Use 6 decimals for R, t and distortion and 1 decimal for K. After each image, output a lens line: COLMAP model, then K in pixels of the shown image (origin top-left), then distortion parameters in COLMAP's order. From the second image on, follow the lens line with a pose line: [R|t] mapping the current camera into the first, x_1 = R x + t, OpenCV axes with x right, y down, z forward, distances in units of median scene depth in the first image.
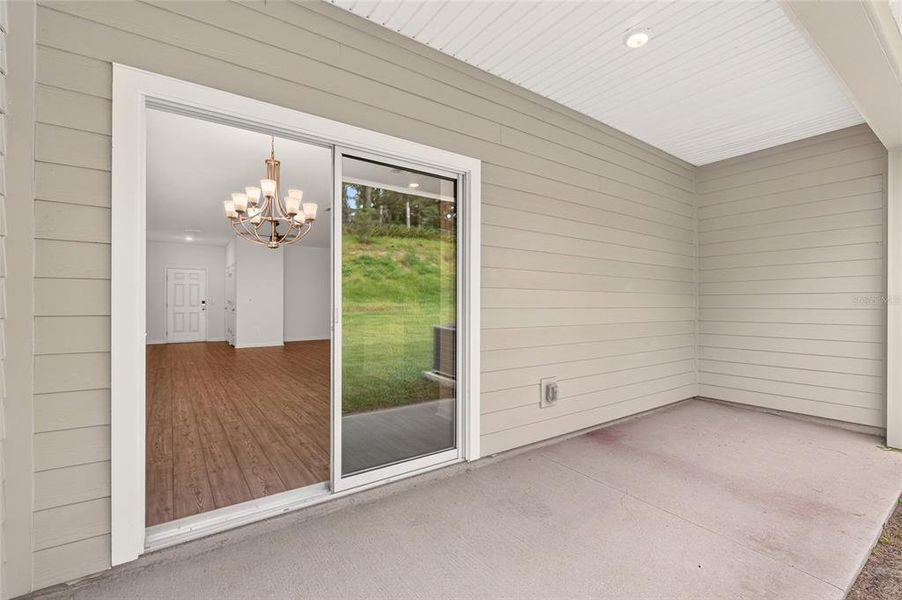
lens RADIAL K [[395.5, 0, 451.0], [0, 395.5, 300.0], [0, 0, 1]] dist [-0.000303, -0.000150]
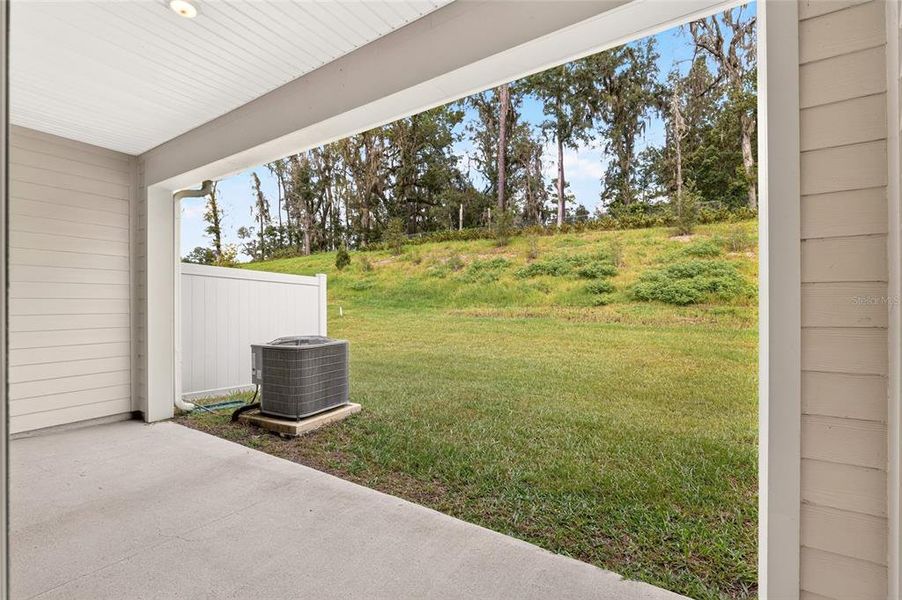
lens RADIAL K [[395.5, 0, 451.0], [0, 395.5, 300.0], [0, 0, 1]] dist [-0.000303, -0.000150]
pose [[-0.381217, 0.012246, 0.924404, -0.477213], [-0.001952, 0.999899, -0.014051, -0.000629], [-0.924483, -0.007161, -0.381155, 0.676511]]
